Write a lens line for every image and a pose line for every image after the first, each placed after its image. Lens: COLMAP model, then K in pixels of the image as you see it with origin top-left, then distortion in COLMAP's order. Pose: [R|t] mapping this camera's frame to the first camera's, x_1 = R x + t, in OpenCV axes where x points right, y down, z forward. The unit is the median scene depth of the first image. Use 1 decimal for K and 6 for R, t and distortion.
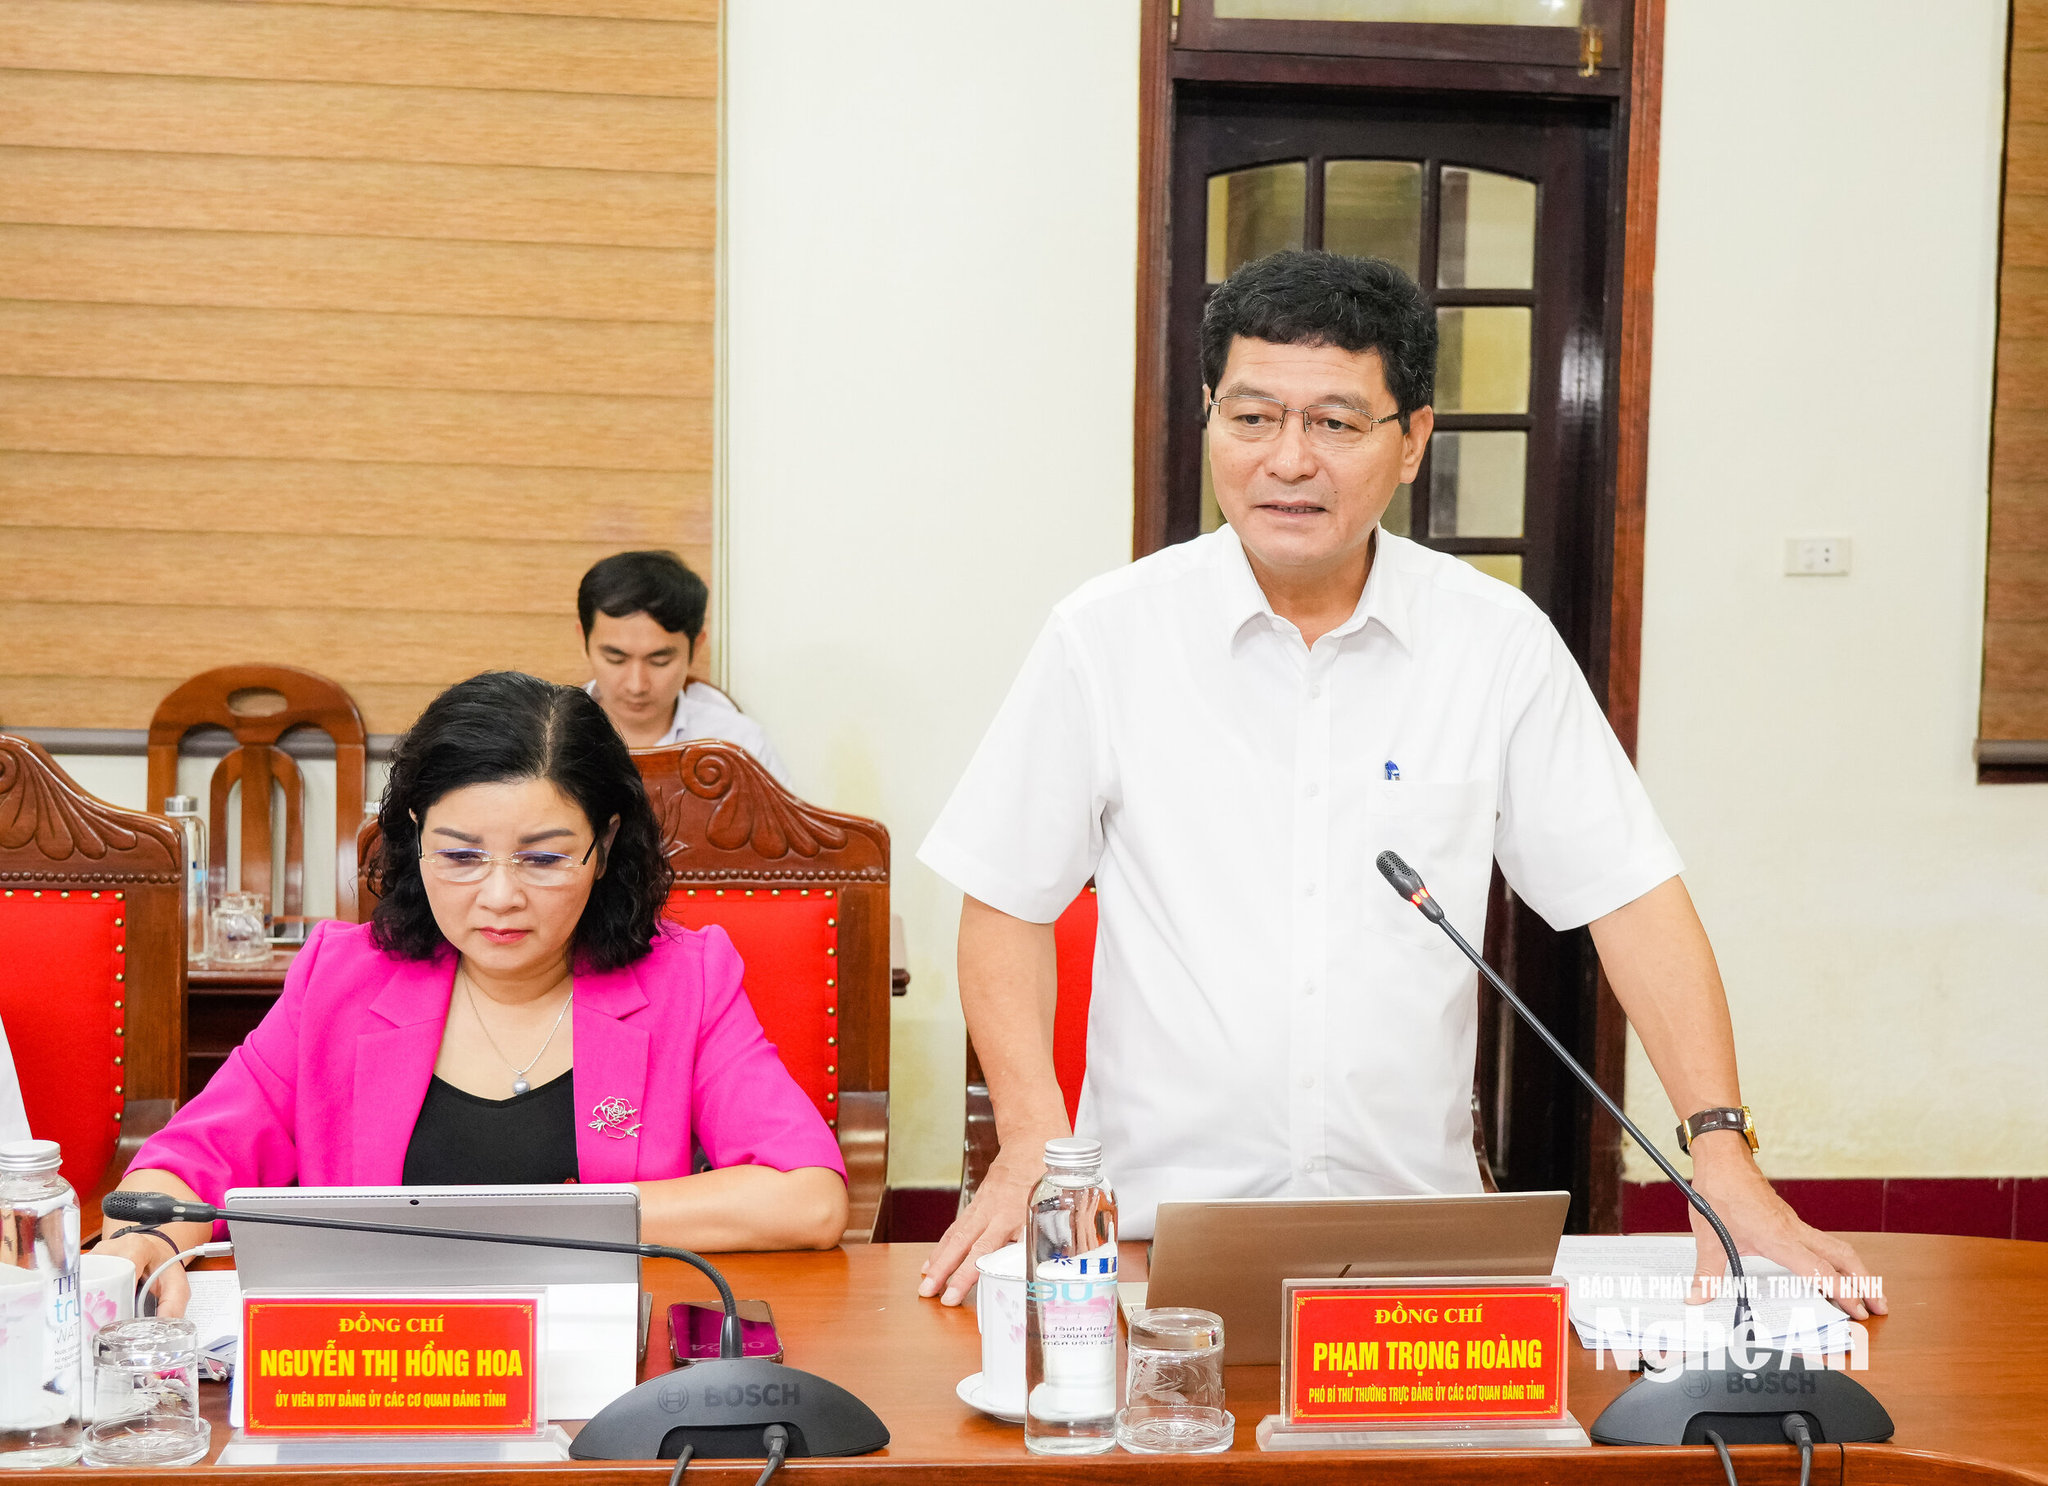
lens RADIAL K [[2821.4, 0, 1025.2], [0, 2821.4, 761.5], [0, 0, 1]] dist [-0.002830, 0.000000]
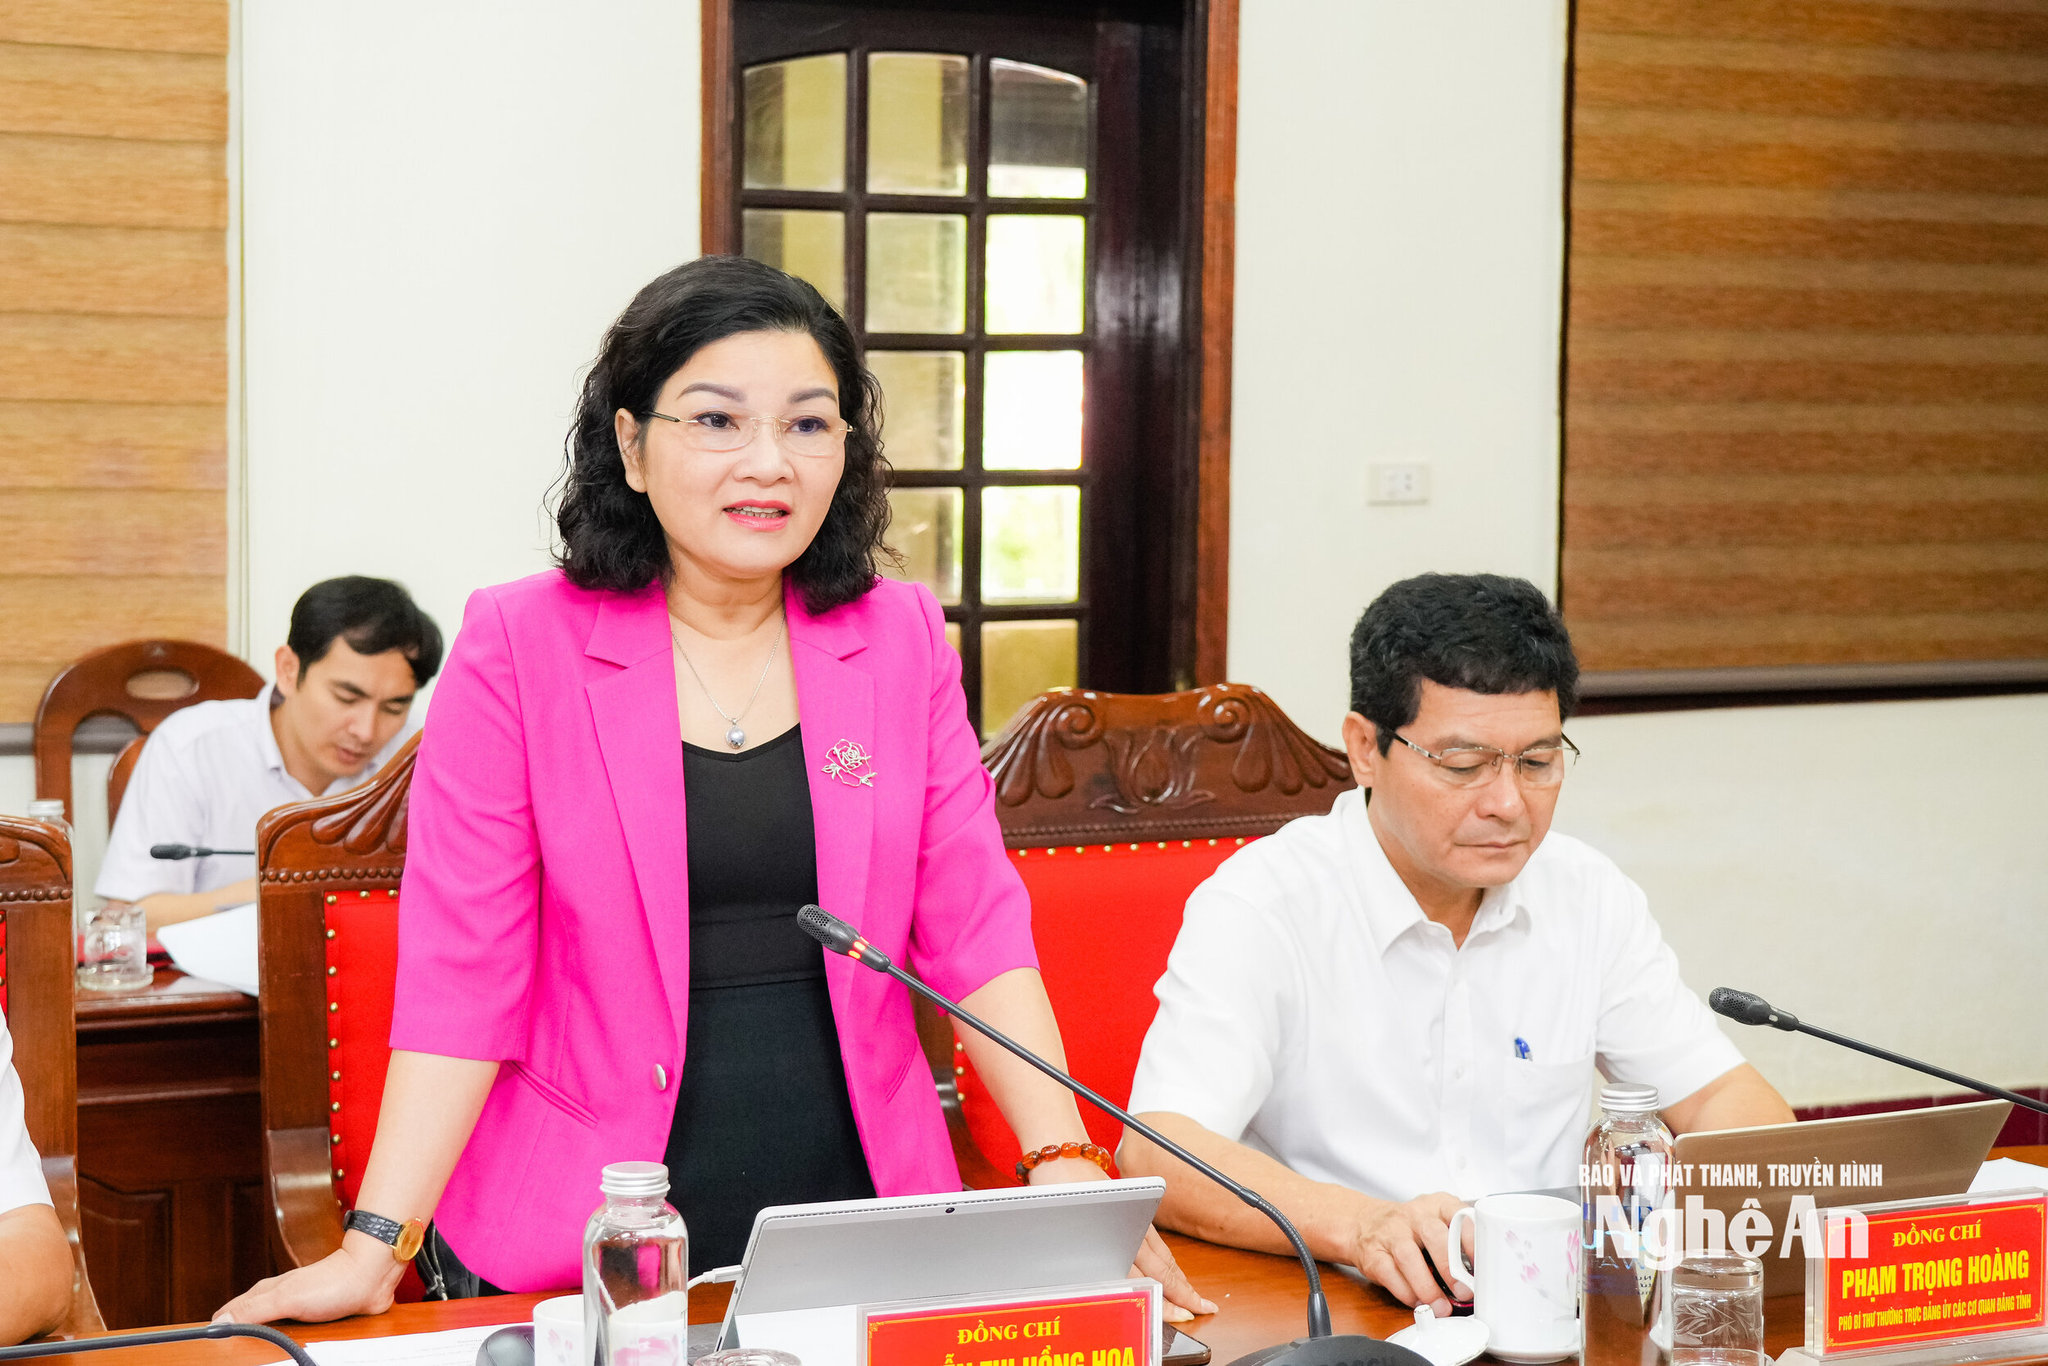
lens RADIAL K [[3284.3, 0, 1022.6], [0, 3284.3, 664.8], [0, 0, 1]] dist [-0.014068, 0.000000]
pose [[0.956200, -0.031335, 0.291034, -0.174366], [0.037175, 0.999203, -0.014557, -0.001049], [-0.290346, 0.024739, 0.956602, -0.012281]]
